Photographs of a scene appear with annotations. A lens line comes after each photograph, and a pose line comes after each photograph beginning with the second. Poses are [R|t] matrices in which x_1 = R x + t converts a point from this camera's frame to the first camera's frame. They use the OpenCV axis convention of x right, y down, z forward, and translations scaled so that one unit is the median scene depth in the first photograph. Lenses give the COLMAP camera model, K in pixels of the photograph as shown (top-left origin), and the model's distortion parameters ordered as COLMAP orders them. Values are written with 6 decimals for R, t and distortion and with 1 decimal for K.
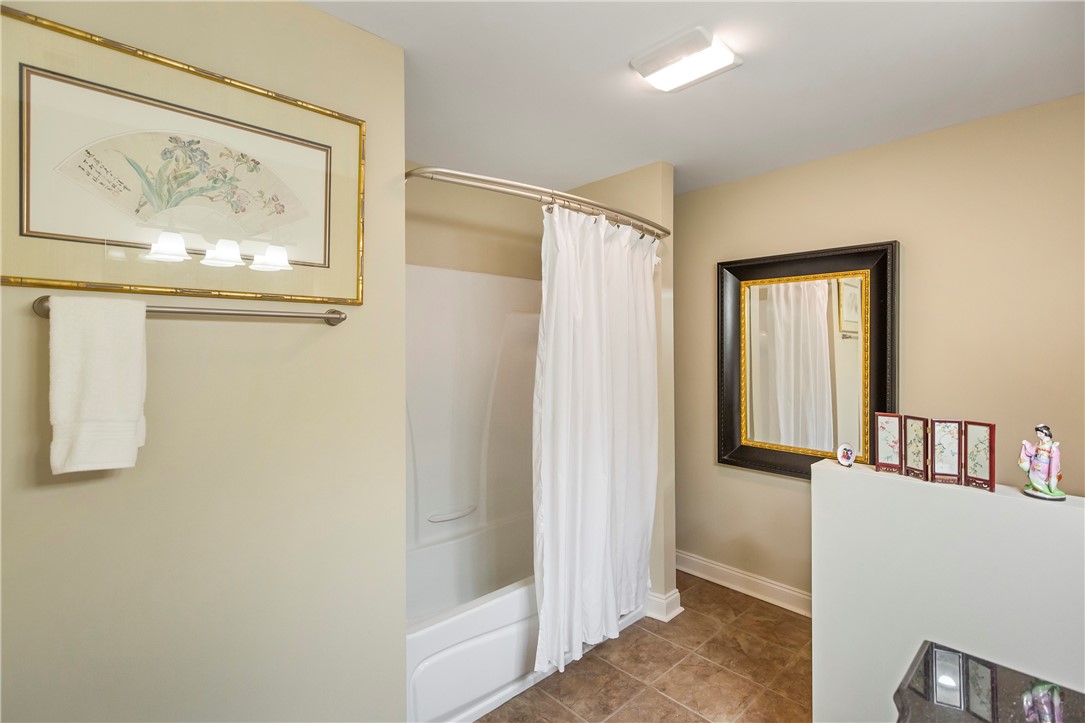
lens RADIAL K [[506.9, 0, 545.0], [0, 506.9, 350.7], [0, 0, 1]] dist [-0.007021, -0.000219]
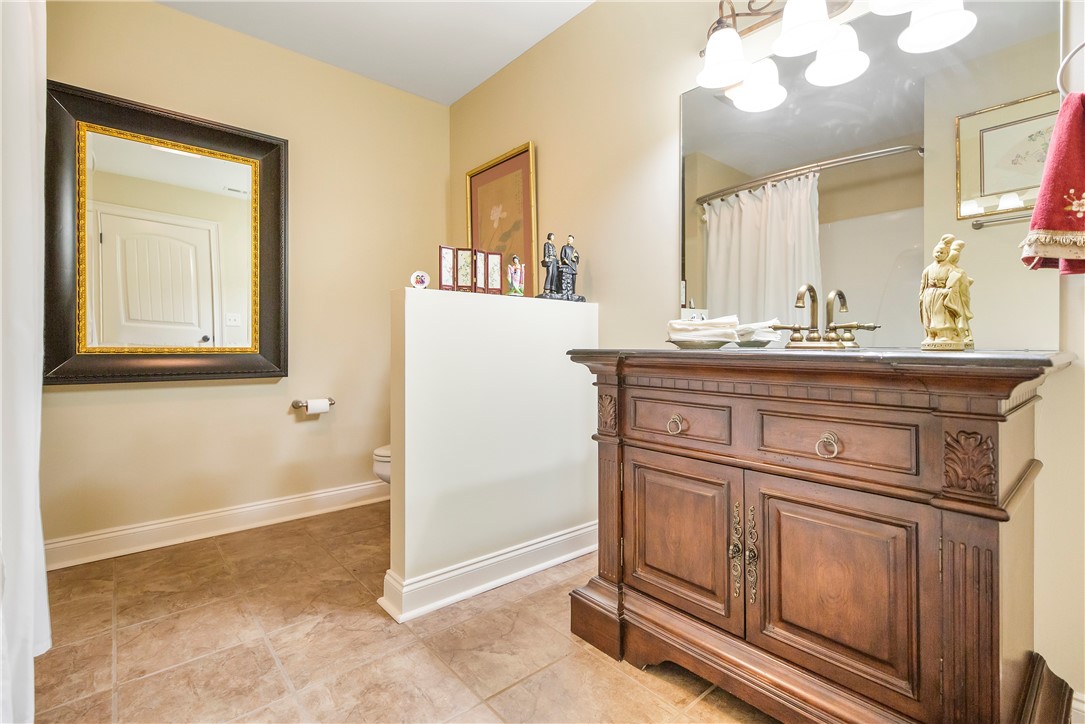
lens RADIAL K [[506.9, 0, 545.0], [0, 506.9, 351.2], [0, 0, 1]] dist [-0.007021, -0.000219]
pose [[0.034286, -0.008657, 0.999375, -0.623469], [0.005600, 0.999948, 0.008470, 0.381483], [-0.999396, 0.005306, 0.034333, 0.691601]]
